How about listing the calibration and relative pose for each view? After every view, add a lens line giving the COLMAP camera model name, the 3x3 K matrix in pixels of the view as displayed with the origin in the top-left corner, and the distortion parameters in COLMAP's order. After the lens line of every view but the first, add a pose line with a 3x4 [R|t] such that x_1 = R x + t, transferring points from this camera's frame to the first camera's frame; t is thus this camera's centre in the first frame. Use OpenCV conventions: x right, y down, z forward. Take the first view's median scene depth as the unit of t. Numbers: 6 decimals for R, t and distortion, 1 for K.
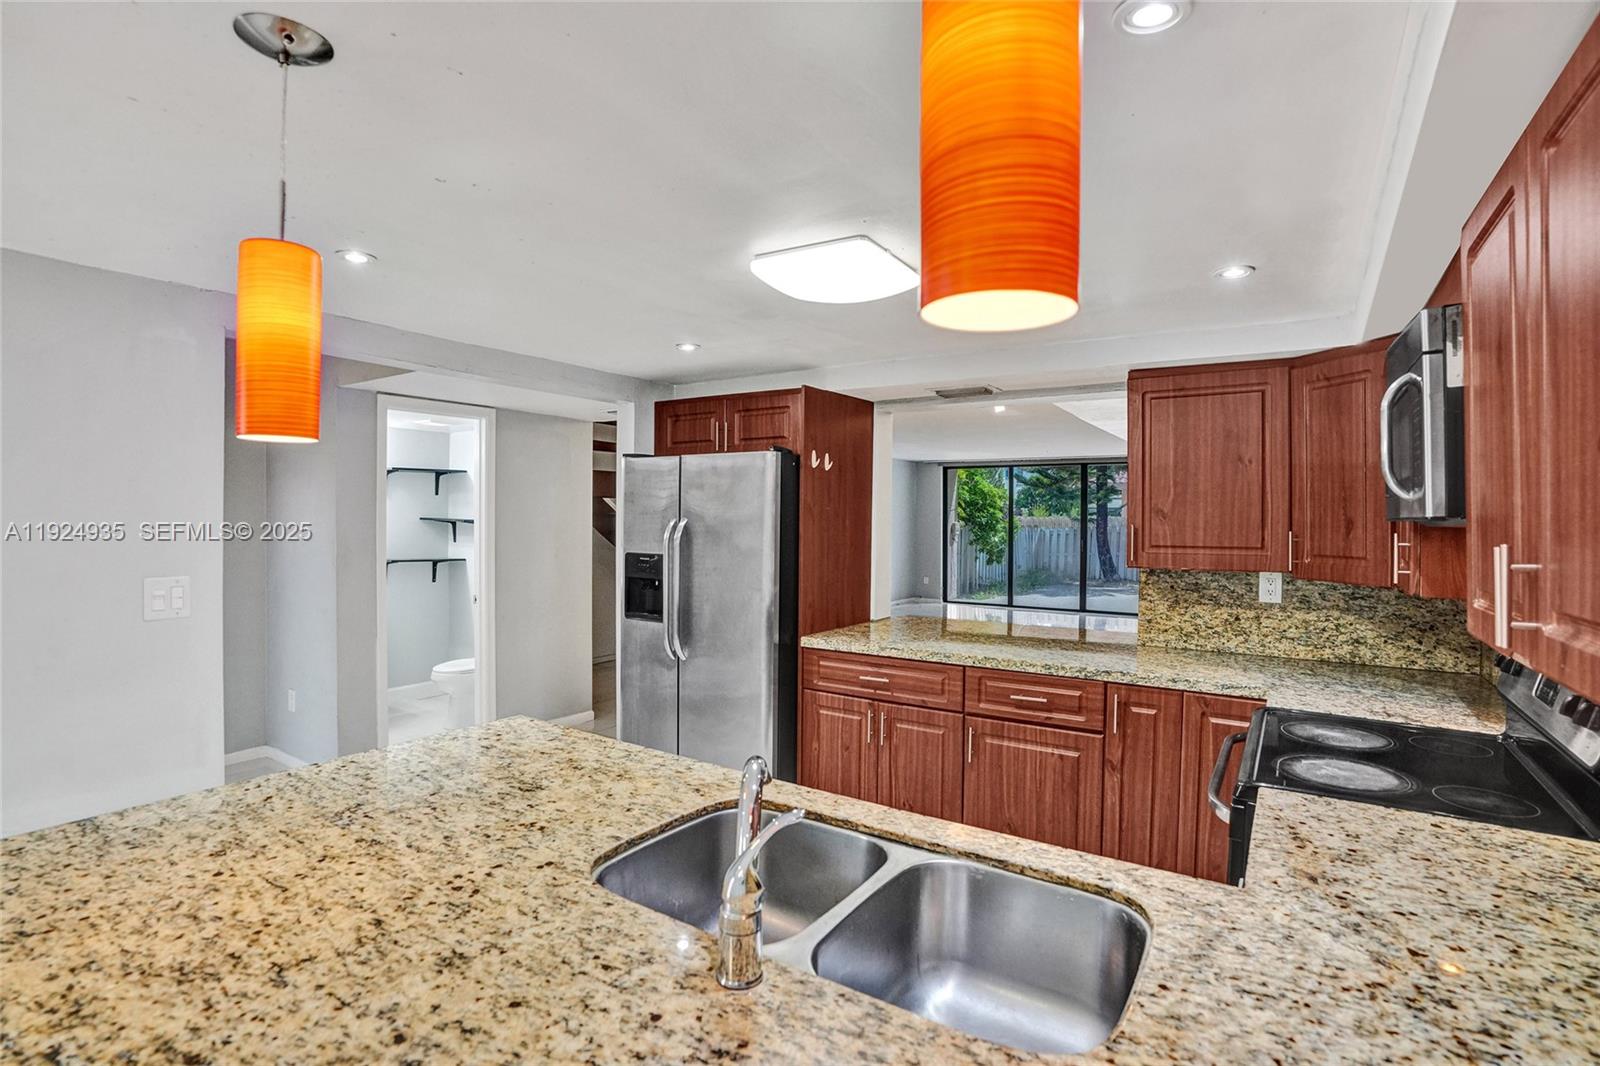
lens RADIAL K [[763.3, 0, 794.2], [0, 763.3, 524.7], [0, 0, 1]] dist [-0.077844, 0.028334]
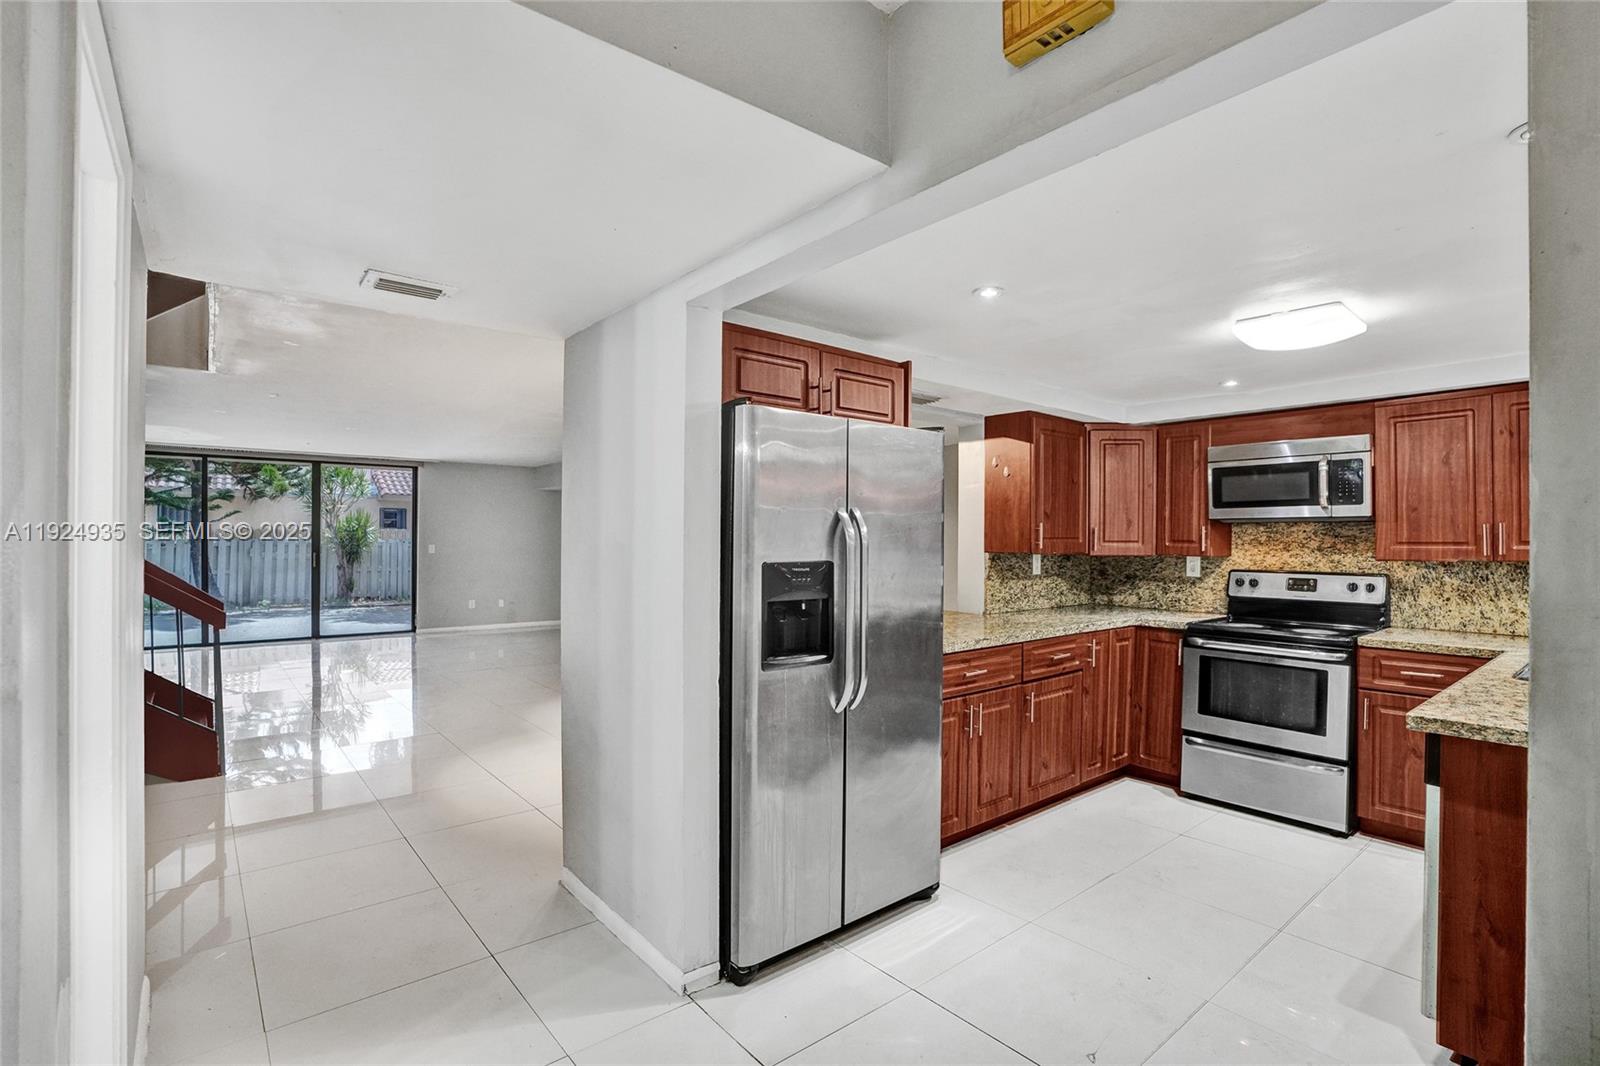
lens RADIAL K [[749.2, 0, 807.0], [0, 749.2, 544.5], [0, 0, 1]] dist [-0.065536, 0.028592]
pose [[0.284511, -0.014019, 0.958570, -0.836249], [0.006515, 0.999898, 0.012690, 0.016638], [-0.958651, 0.002634, 0.284574, 0.861540]]
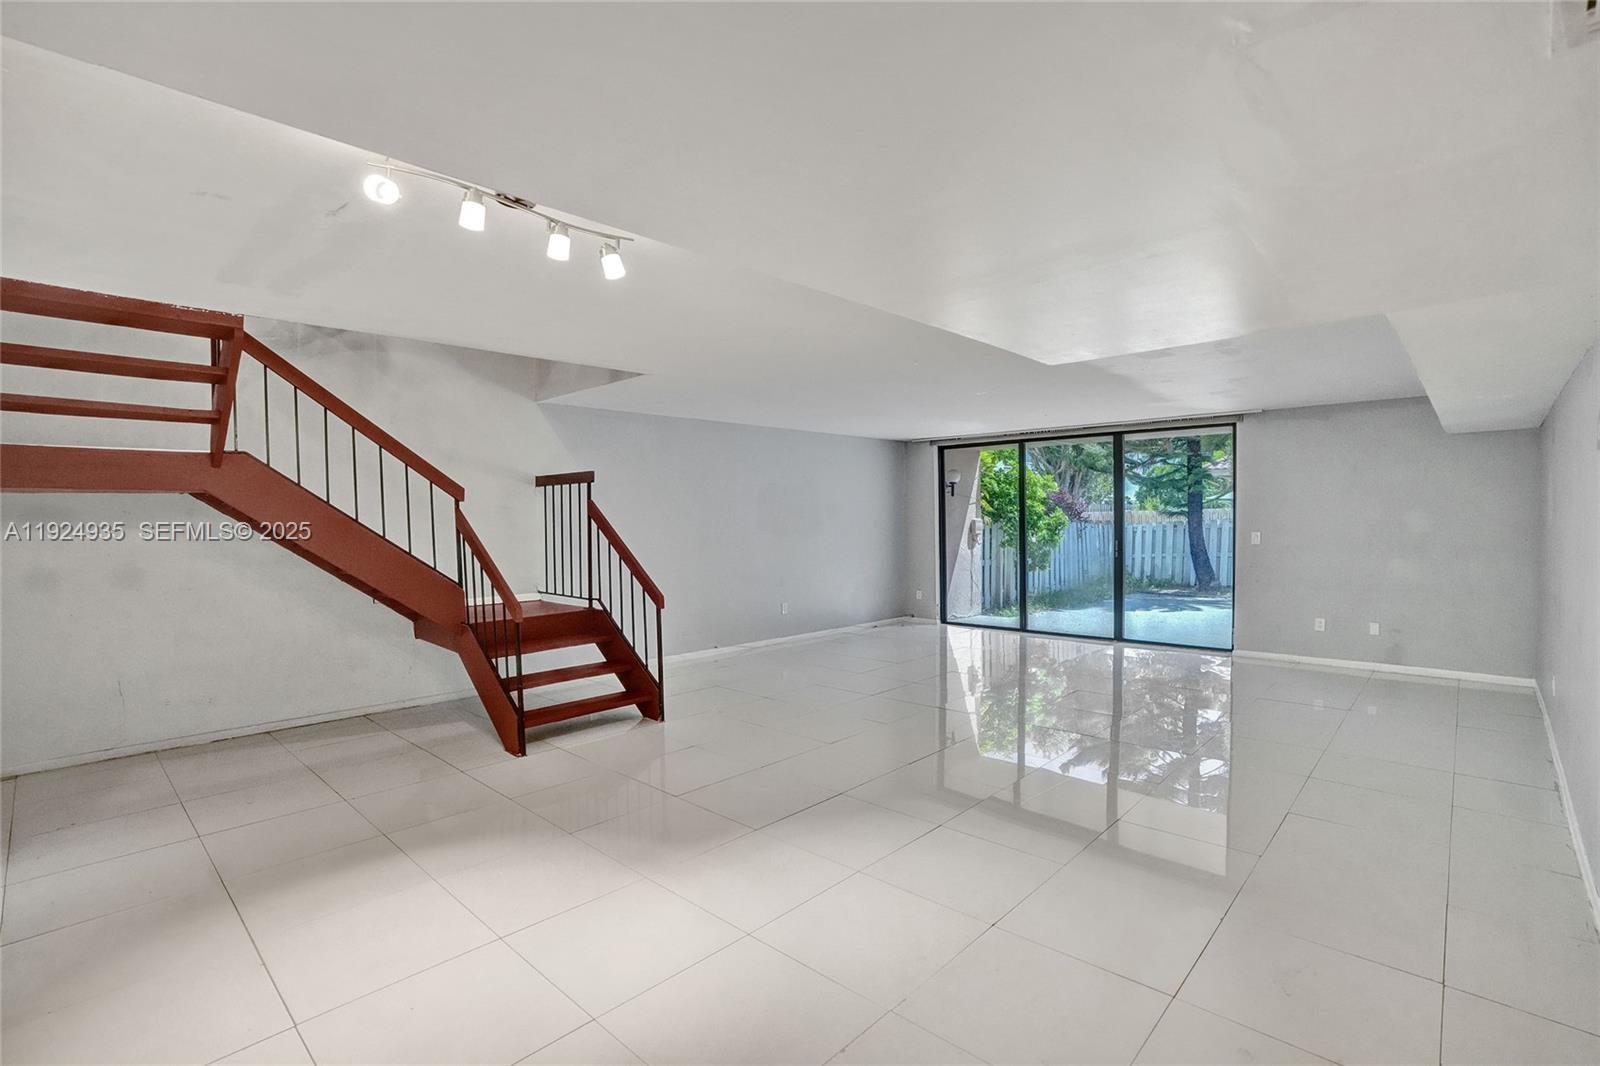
lens RADIAL K [[740.1, 0, 799.0], [0, 740.1, 528.2], [0, 0, 1]] dist [-0.073071, 0.027326]
pose [[0.983665, -0.017560, -0.179148, 0.736967], [0.018168, 0.999833, 0.001755, 0.008452], [0.179088, -0.004981, 0.983821, 0.940322]]
